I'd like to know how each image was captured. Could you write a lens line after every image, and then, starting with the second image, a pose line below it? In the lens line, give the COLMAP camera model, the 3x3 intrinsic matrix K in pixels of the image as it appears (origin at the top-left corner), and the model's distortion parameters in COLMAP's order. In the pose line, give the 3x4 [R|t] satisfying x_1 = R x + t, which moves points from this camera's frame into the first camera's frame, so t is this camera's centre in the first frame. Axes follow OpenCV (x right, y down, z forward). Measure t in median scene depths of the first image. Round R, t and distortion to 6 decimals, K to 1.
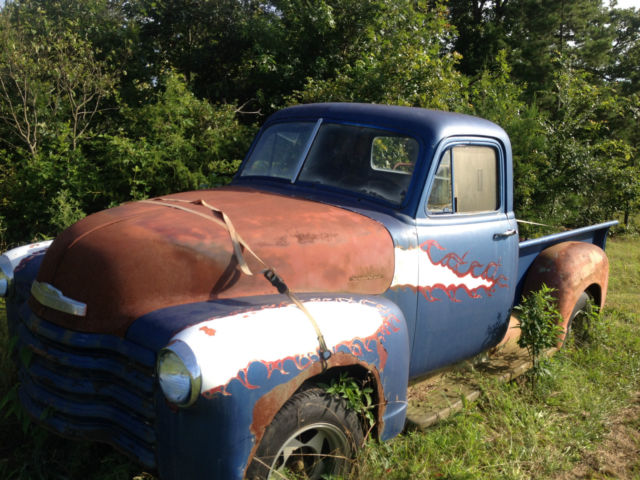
lens RADIAL K [[590.8, 0, 320.0], [0, 590.8, 240.0], [0, 0, 1]] dist [0.118153, -0.146449]
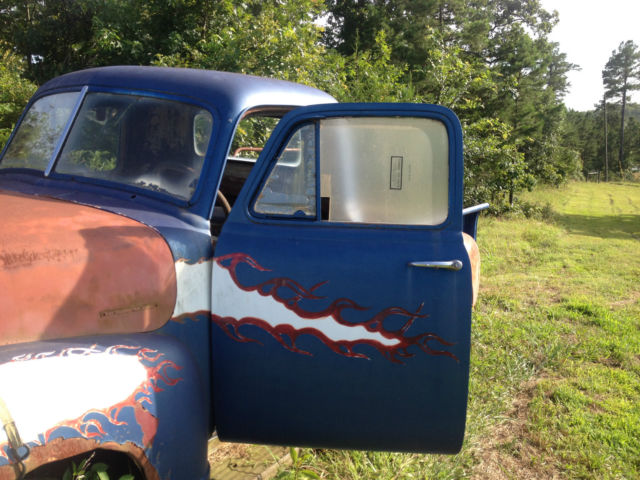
lens RADIAL K [[586.5, 0, 307.1], [0, 586.5, 235.7], [0, 0, 1]] dist [0.128810, -0.201355]
pose [[0.989926, -0.054216, 0.130794, 0.069472], [0.052739, 0.998500, 0.014731, -0.007556], [-0.131396, -0.007685, 0.991300, 0.099956]]
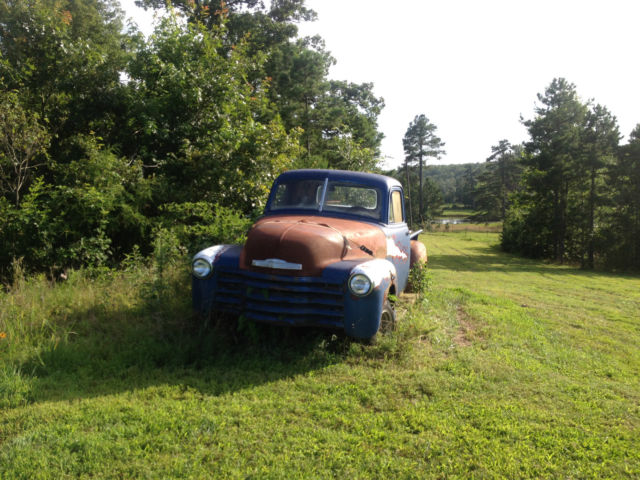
lens RADIAL K [[586.5, 0, 307.1], [0, 586.5, 235.7], [0, 0, 1]] dist [0.128810, -0.201355]
pose [[0.905567, -0.056773, 0.420388, -0.372948], [0.087777, 0.994634, -0.054759, 0.035145], [-0.415023, 0.086488, 0.905691, -0.297854]]
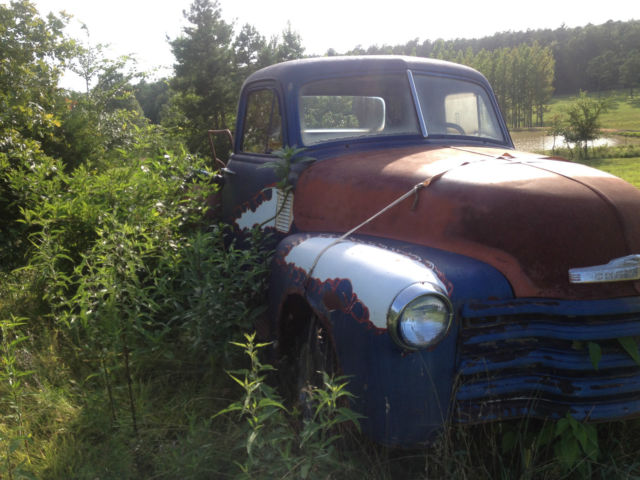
lens RADIAL K [[596.0, 0, 308.7], [0, 596.0, 228.3], [0, 0, 1]] dist [0.126972, -0.258813]
pose [[0.457500, -0.229692, 0.859031, -0.416169], [0.218532, 0.965477, 0.141769, -0.054847], [-0.861938, 0.122866, 0.491901, 0.289045]]
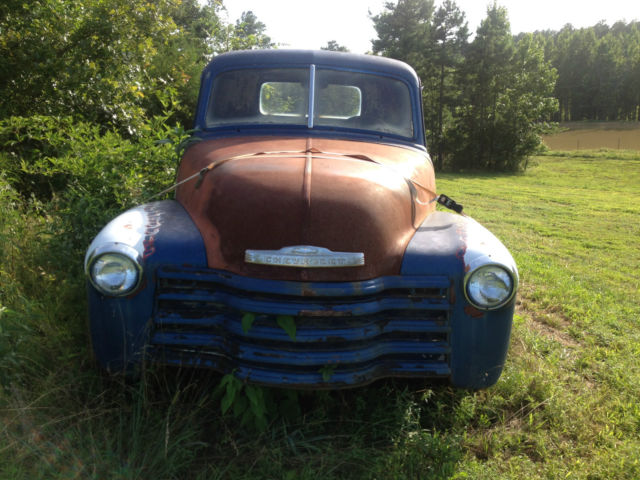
lens RADIAL K [[596.0, 0, 308.7], [0, 596.0, 228.3], [0, 0, 1]] dist [0.126972, -0.258813]
pose [[0.743248, -0.185257, 0.642855, -0.316517], [0.143138, 0.982680, 0.117695, -0.019211], [-0.653525, 0.004540, 0.756892, 0.082127]]
